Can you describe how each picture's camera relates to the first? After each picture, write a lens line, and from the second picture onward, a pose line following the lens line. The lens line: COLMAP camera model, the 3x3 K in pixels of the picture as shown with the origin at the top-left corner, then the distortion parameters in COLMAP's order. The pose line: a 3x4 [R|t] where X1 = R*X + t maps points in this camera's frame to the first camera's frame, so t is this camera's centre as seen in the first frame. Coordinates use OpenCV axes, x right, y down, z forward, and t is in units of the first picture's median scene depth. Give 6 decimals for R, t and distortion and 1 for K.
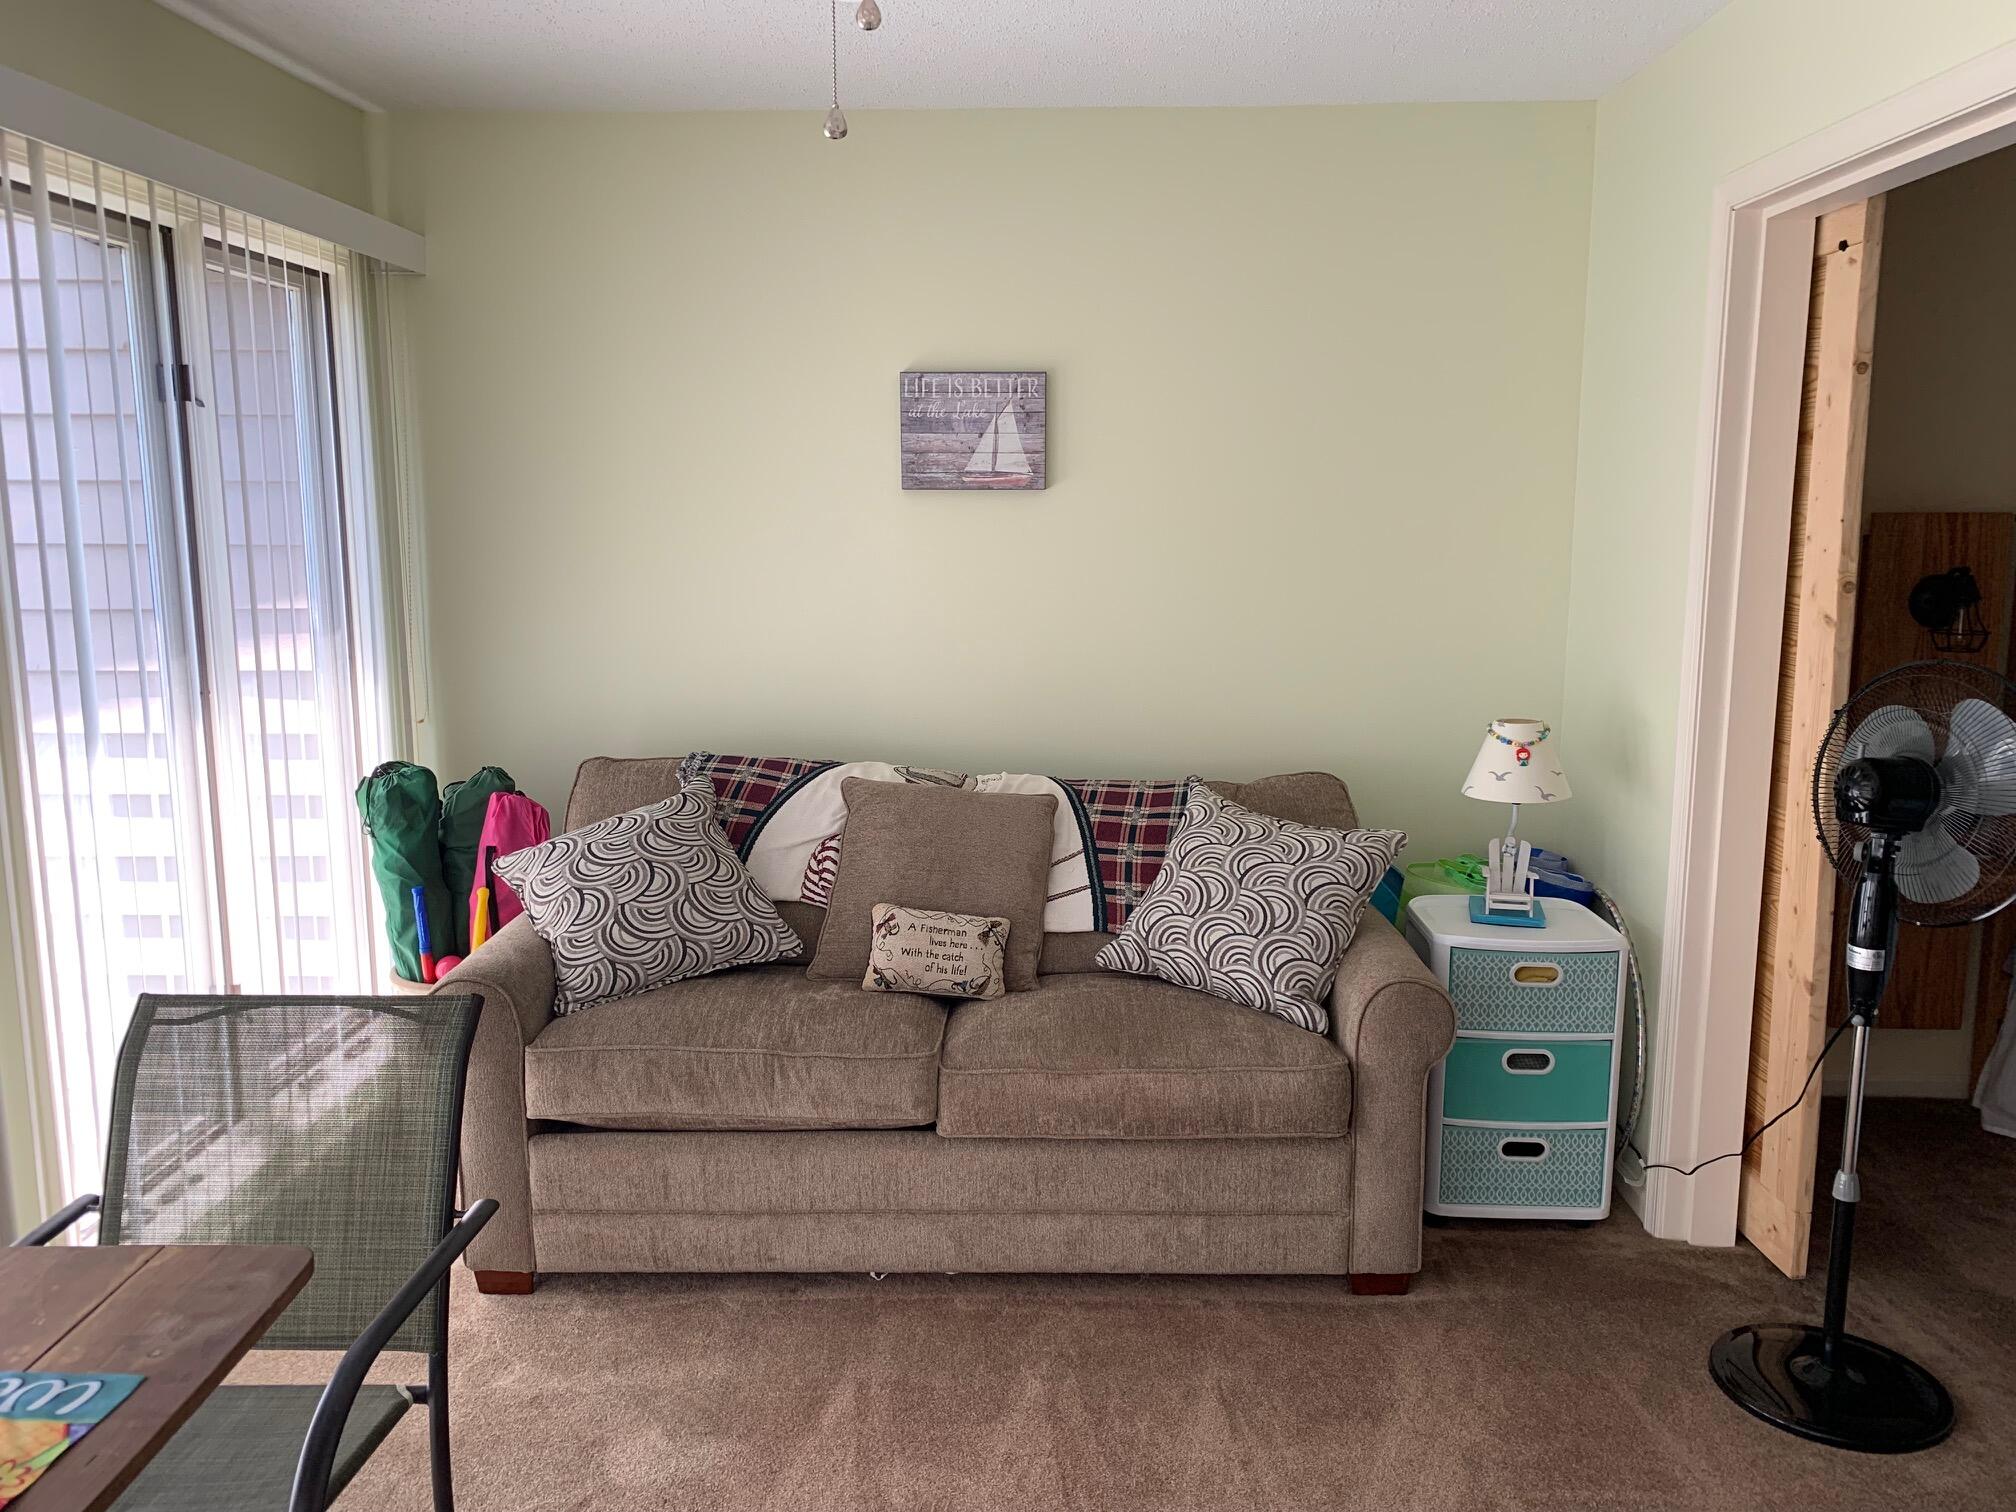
lens RADIAL K [[1563.0, 0, 1015.7], [0, 1563.0, 767.0], [0, 0, 1]] dist [0.023428, -0.029533]
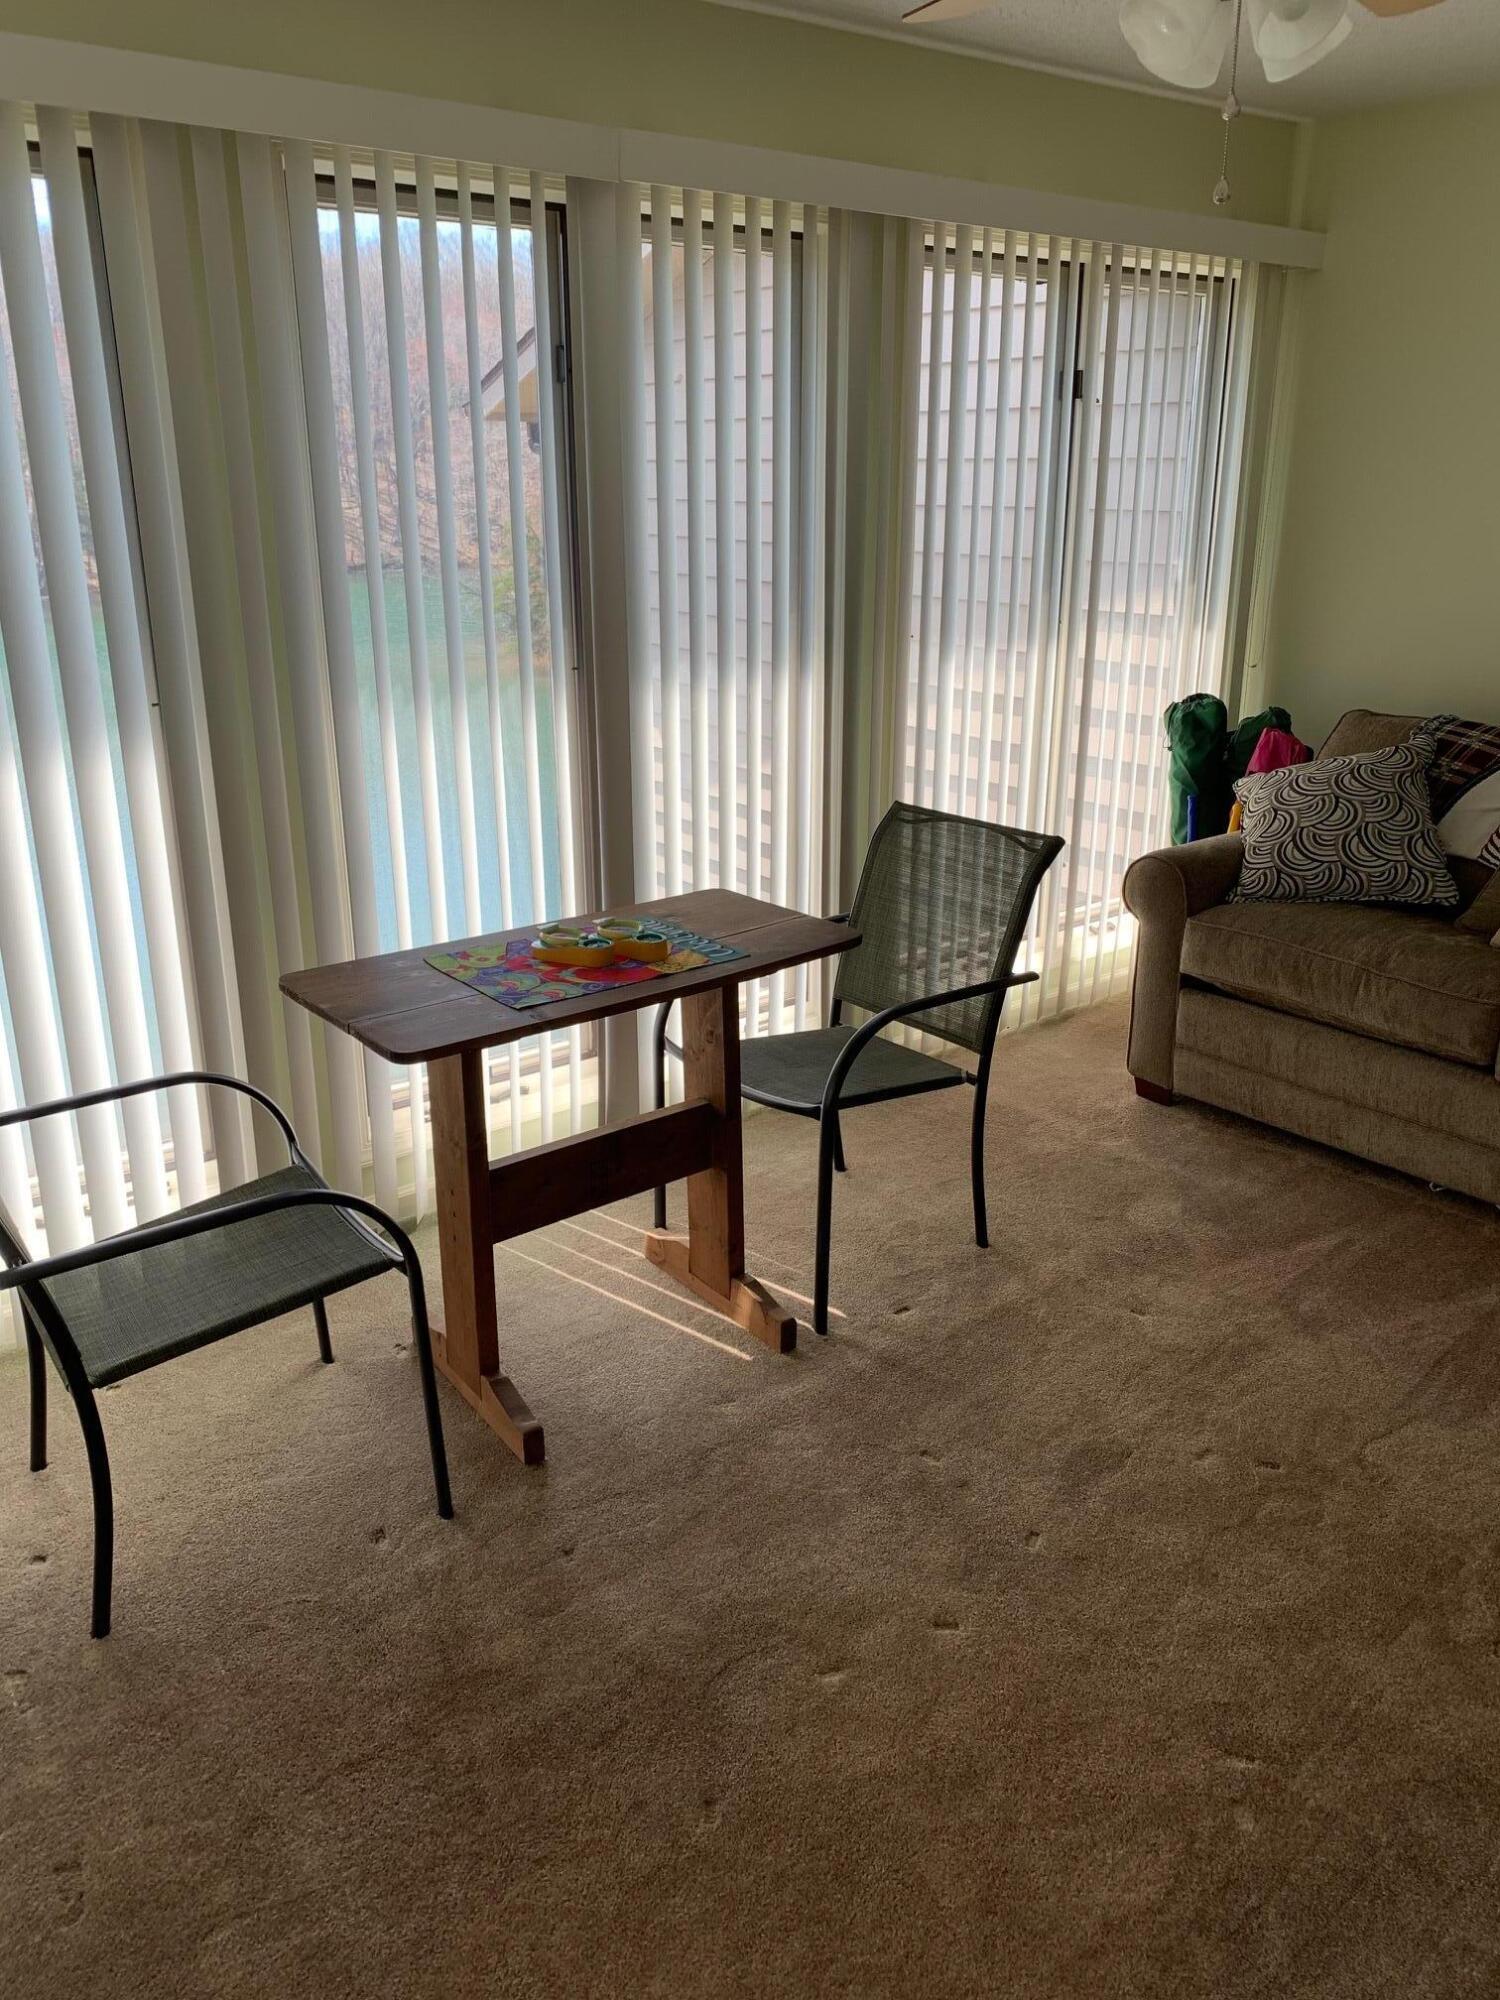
lens RADIAL K [[1550.6, 0, 729.8], [0, 1550.6, 1011.1], [0, 0, 1]] dist [0.023428, -0.029533]
pose [[0.639903, 0.259944, -0.723155, 0.383222], [-0.131368, 0.964201, 0.230345, 0.005803], [0.757144, -0.052399, 0.651144, -0.128648]]
